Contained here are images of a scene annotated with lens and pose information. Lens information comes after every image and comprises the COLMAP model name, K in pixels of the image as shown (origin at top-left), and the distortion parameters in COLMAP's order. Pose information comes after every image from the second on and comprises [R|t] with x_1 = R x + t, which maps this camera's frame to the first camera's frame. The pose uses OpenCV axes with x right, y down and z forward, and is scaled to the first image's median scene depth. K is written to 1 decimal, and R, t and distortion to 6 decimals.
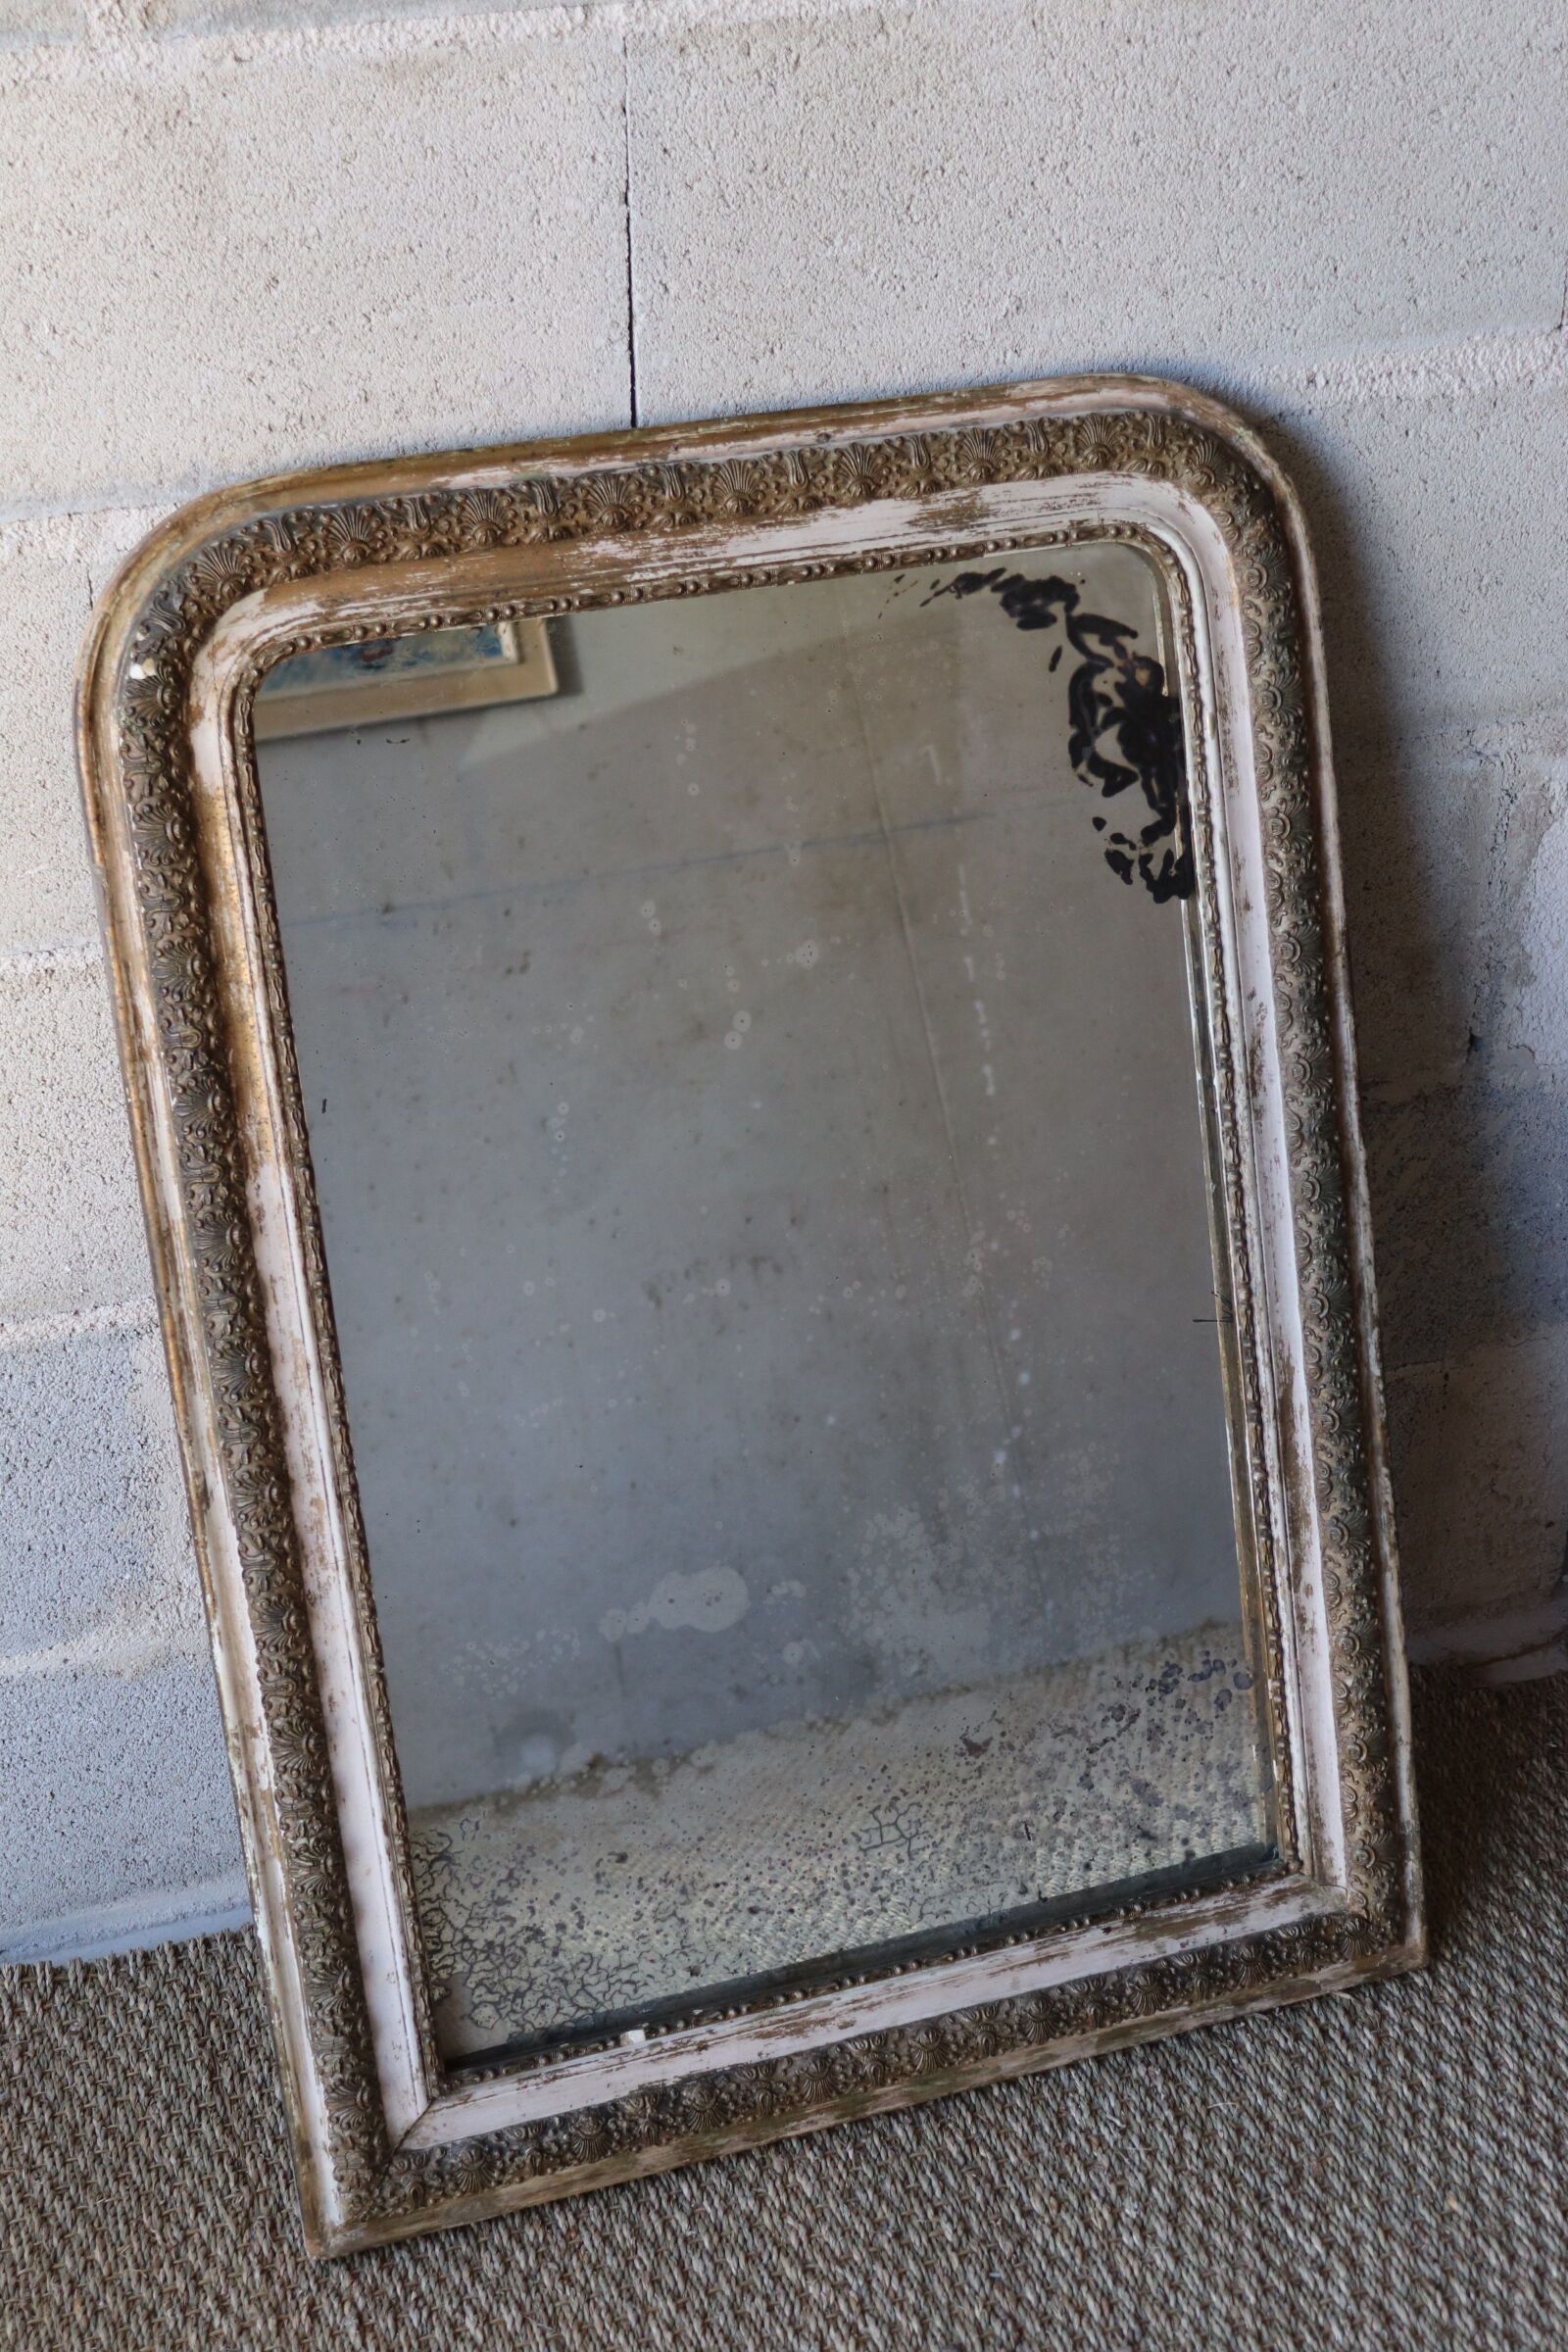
lens RADIAL K [[3673.8, 0, 768.5], [0, 3673.8, 1203.2], [0, 0, 1]] dist [-0.023348, 0.052125]
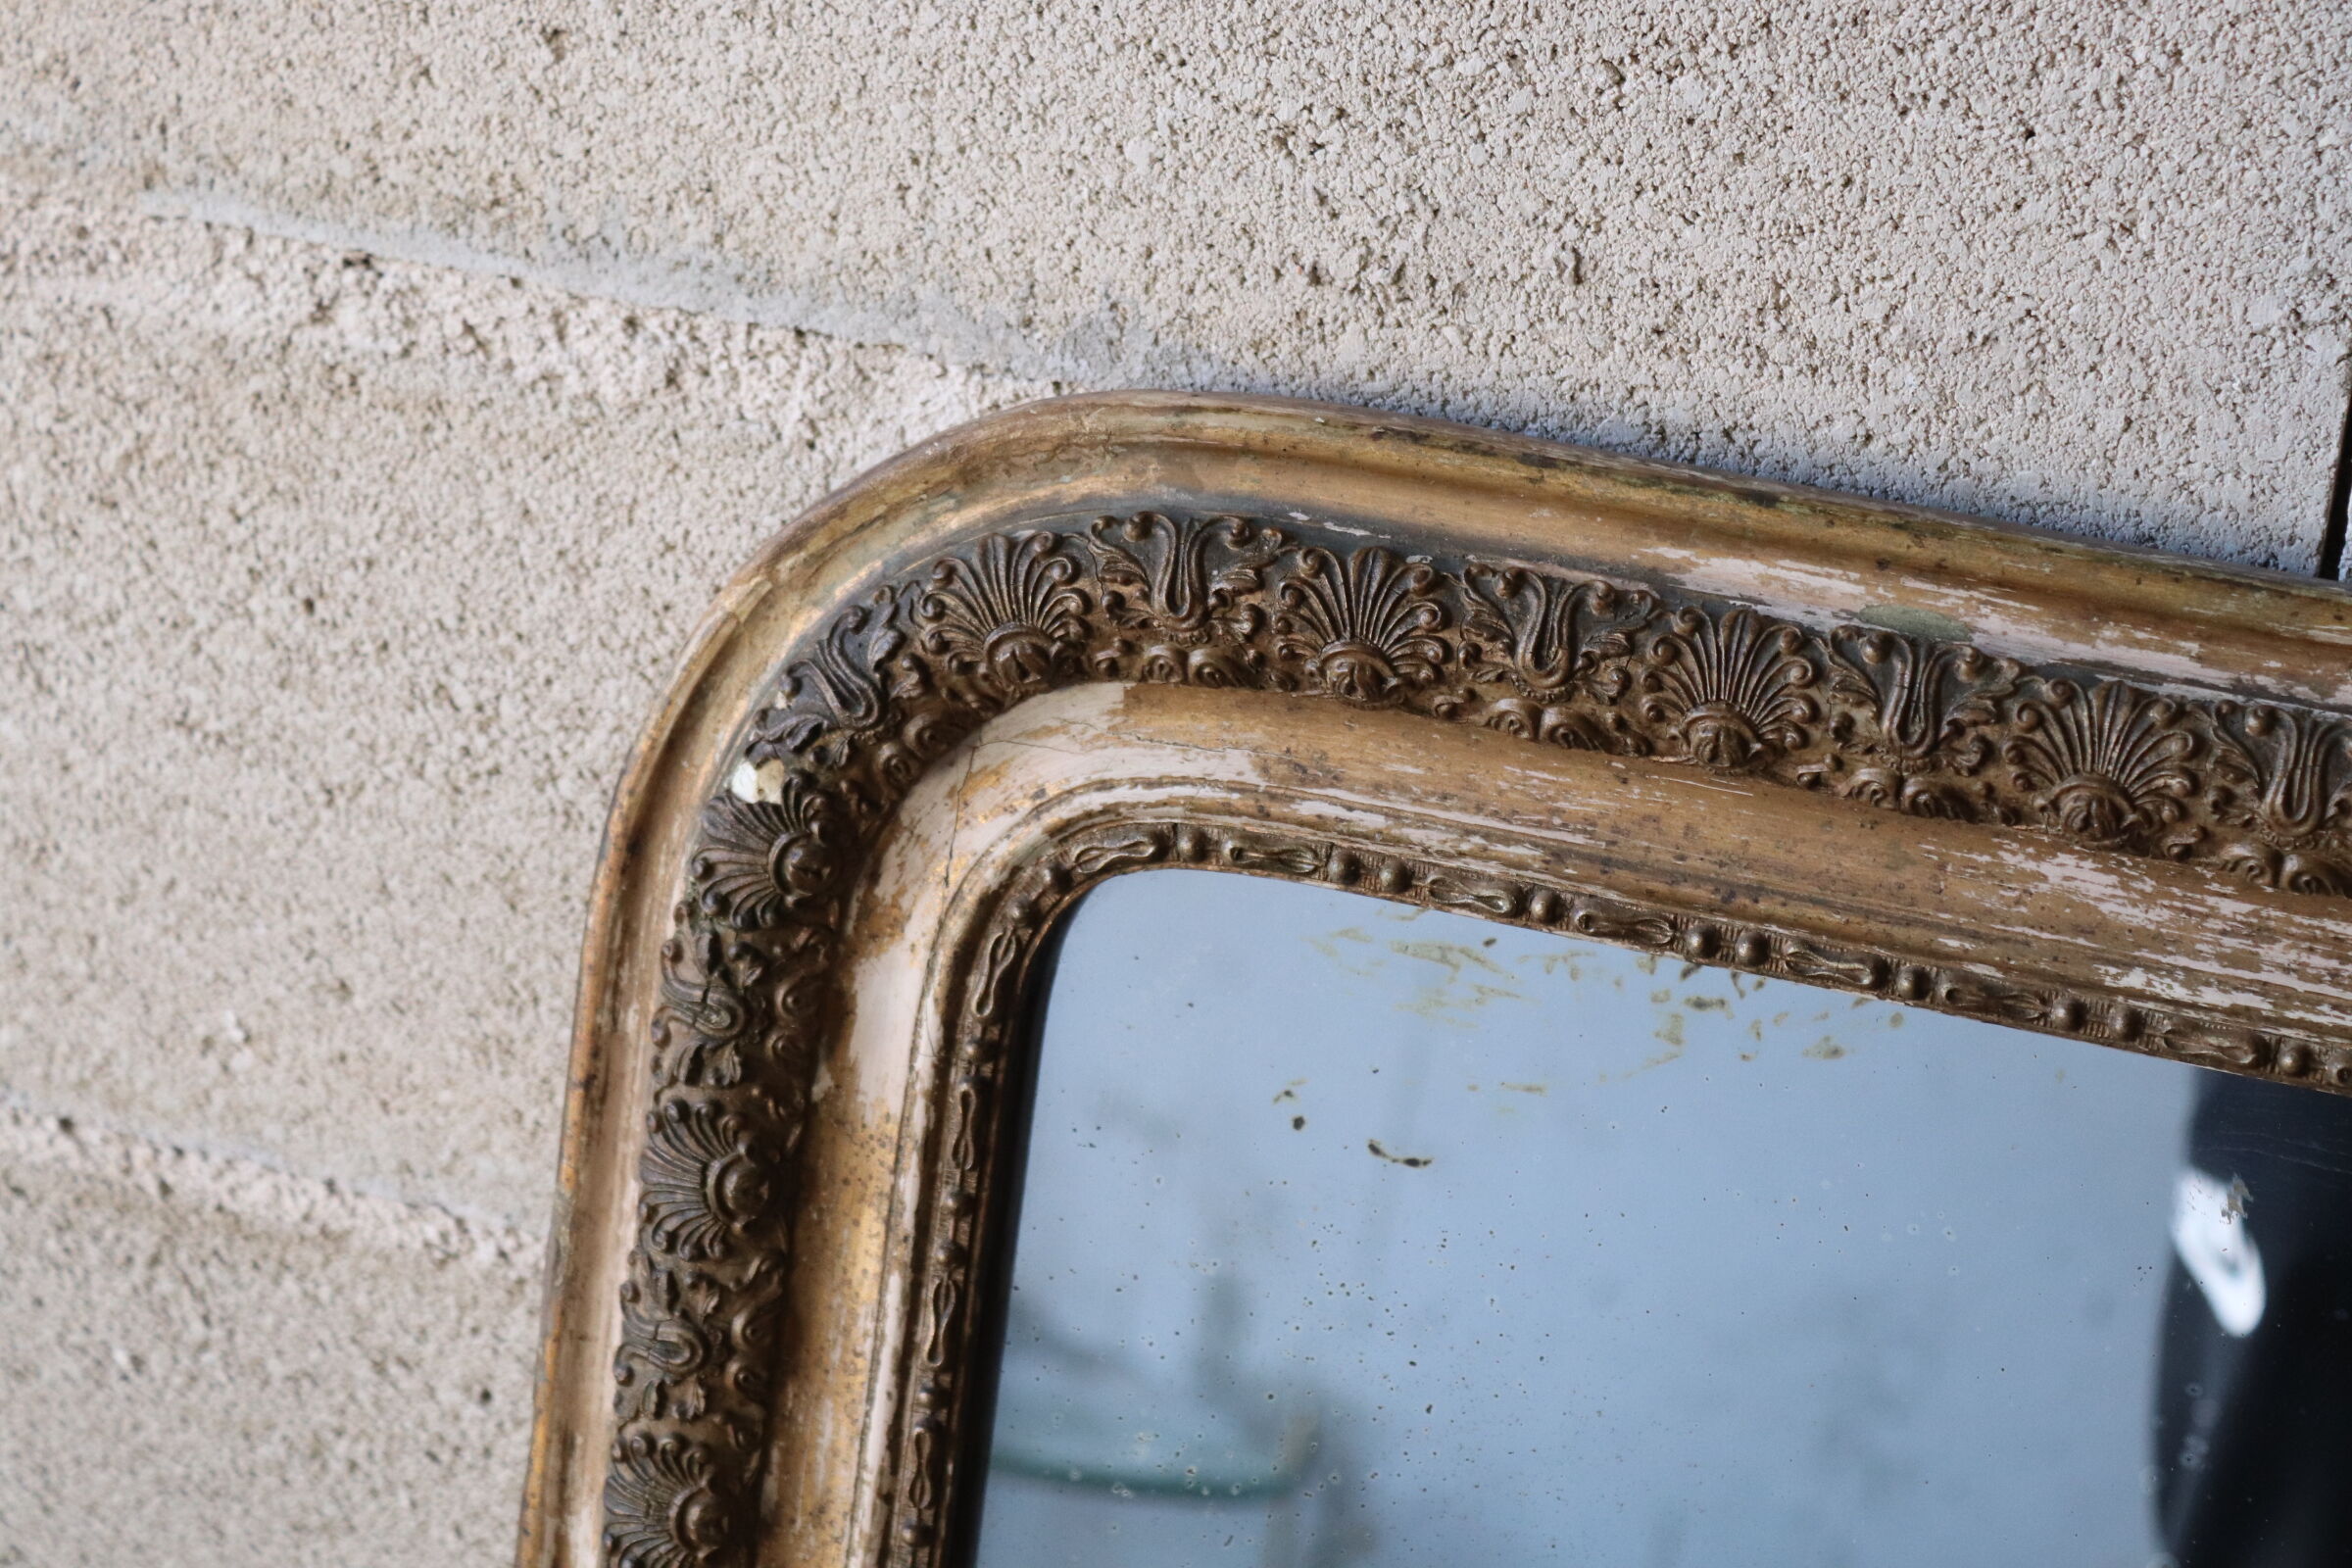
lens RADIAL K [[5562.1, 0, 1176.0], [0, 5562.1, 784.0], [0, 0, 1]] dist [0.054168, 0.205872]
pose [[0.787045, 0.353661, -0.505454, 0.143570], [-0.340527, 0.932277, 0.122069, -0.208513], [0.514394, 0.076047, 0.854176, 0.472564]]
